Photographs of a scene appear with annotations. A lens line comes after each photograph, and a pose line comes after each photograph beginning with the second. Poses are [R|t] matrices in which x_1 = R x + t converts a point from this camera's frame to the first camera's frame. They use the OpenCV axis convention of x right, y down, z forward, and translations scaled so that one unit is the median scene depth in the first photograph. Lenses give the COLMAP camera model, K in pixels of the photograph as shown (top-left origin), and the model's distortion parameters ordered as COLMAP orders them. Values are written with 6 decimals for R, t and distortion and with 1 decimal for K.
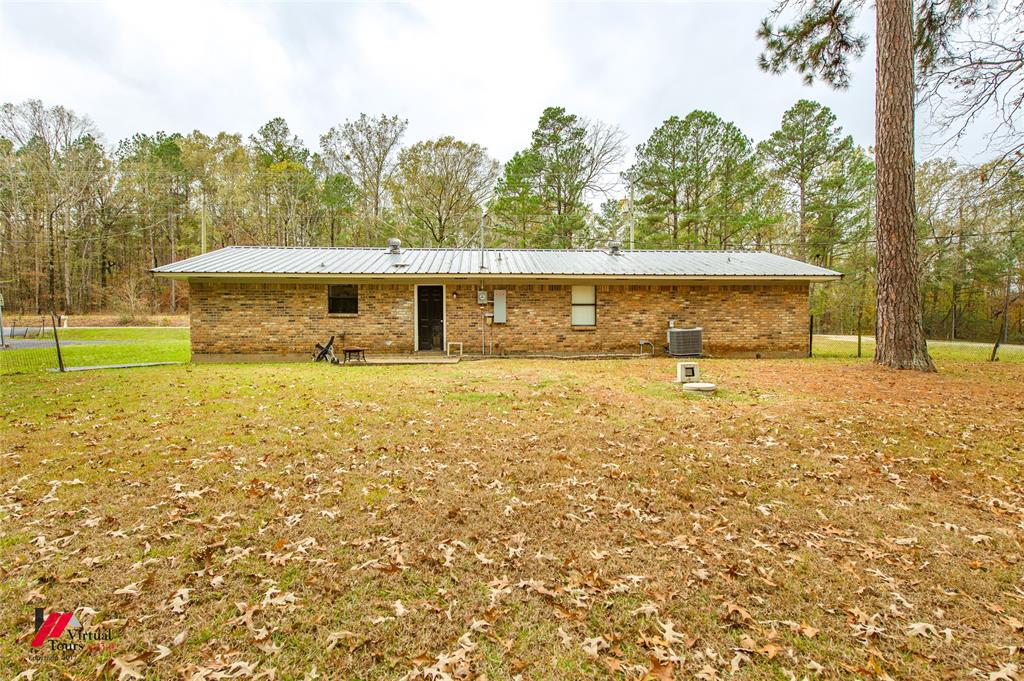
lens RADIAL K [[525.6, 0, 513.2], [0, 525.6, 339.0], [0, 0, 1]] dist [0.005003, 0.000013]
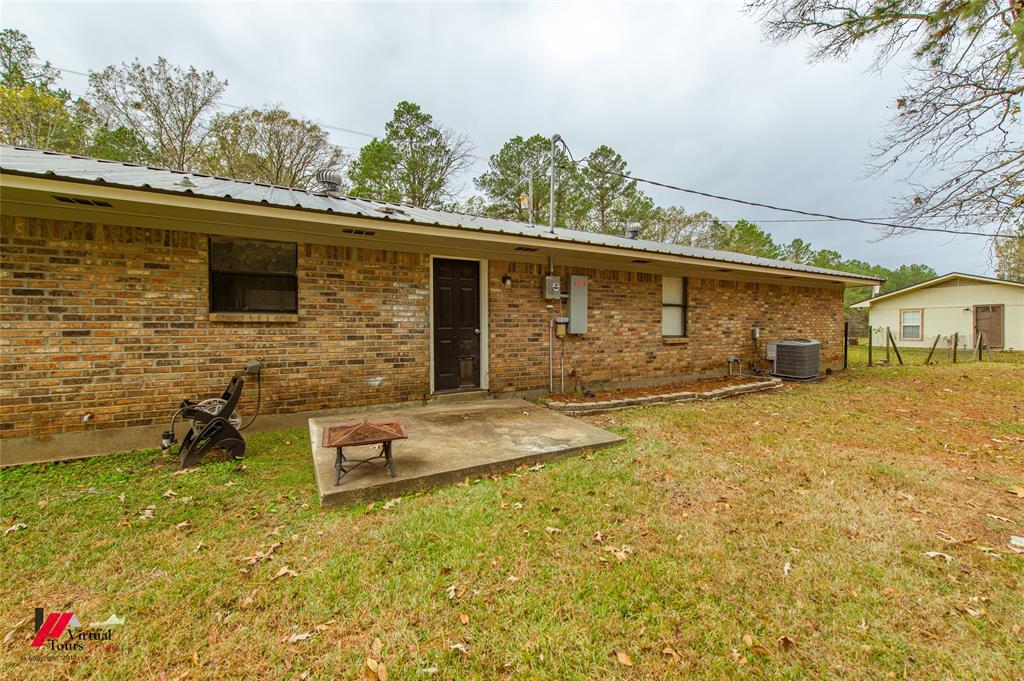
lens RADIAL K [[417.2, 0, 524.5], [0, 417.2, 328.7], [0, 0, 1]] dist [0.002240, -0.002781]
pose [[0.891565, -0.000702, 0.452892, -0.276680], [0.000127, 0.999999, 0.001301, -0.036357], [-0.452893, -0.001103, 0.891564, 0.612683]]
